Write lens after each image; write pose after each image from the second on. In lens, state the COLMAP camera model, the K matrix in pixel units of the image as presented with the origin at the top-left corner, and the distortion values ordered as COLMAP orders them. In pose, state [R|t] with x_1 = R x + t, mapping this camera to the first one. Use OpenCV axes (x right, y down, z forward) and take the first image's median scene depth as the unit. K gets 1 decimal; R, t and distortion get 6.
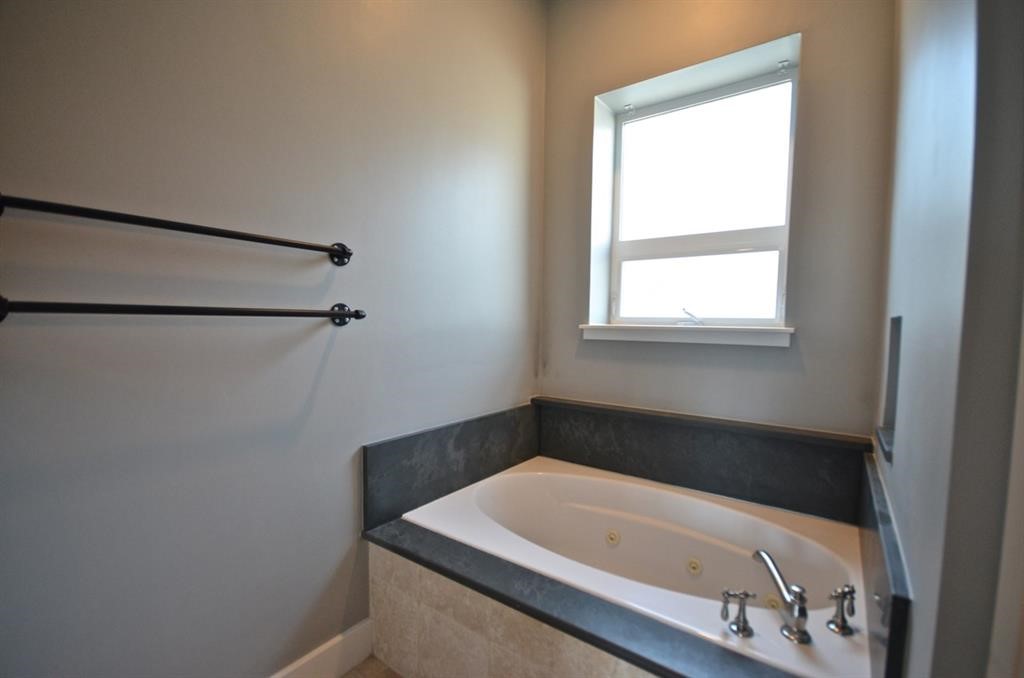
lens RADIAL K [[443.4, 0, 512.1], [0, 443.4, 347.4], [0, 0, 1]] dist [0.012547, -0.014018]
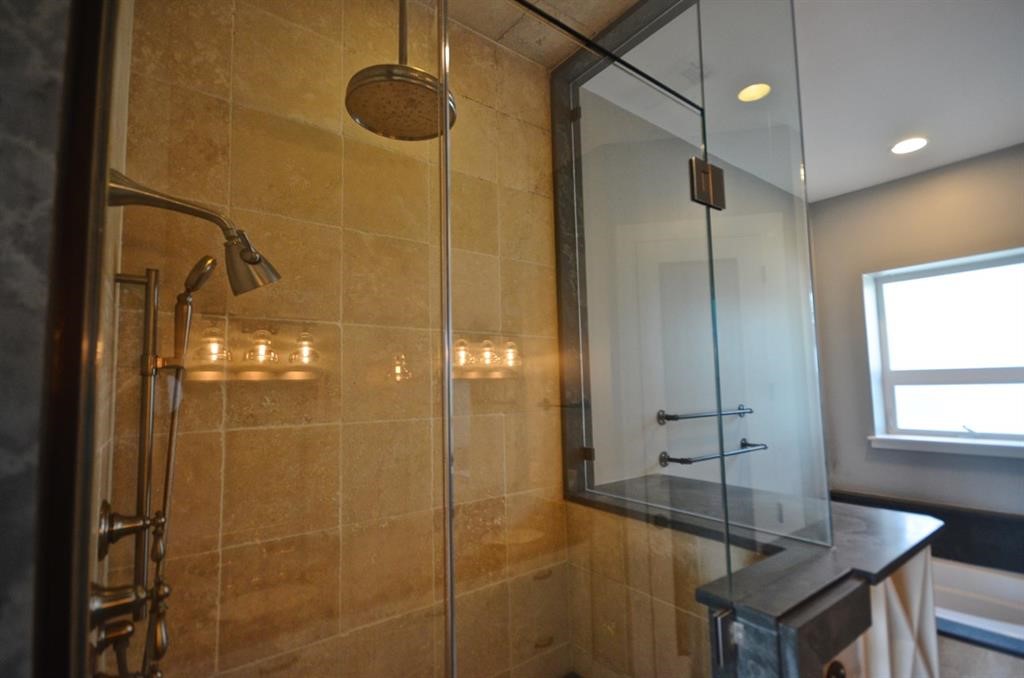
lens RADIAL K [[470.1, 0, 510.9], [0, 470.1, 354.2], [0, 0, 1]] dist [-0.000035, -0.000009]
pose [[0.956772, -0.058156, -0.284966, -0.437933], [0.019412, 0.990389, -0.136943, -0.118229], [0.290191, 0.125491, 0.948705, -0.659540]]
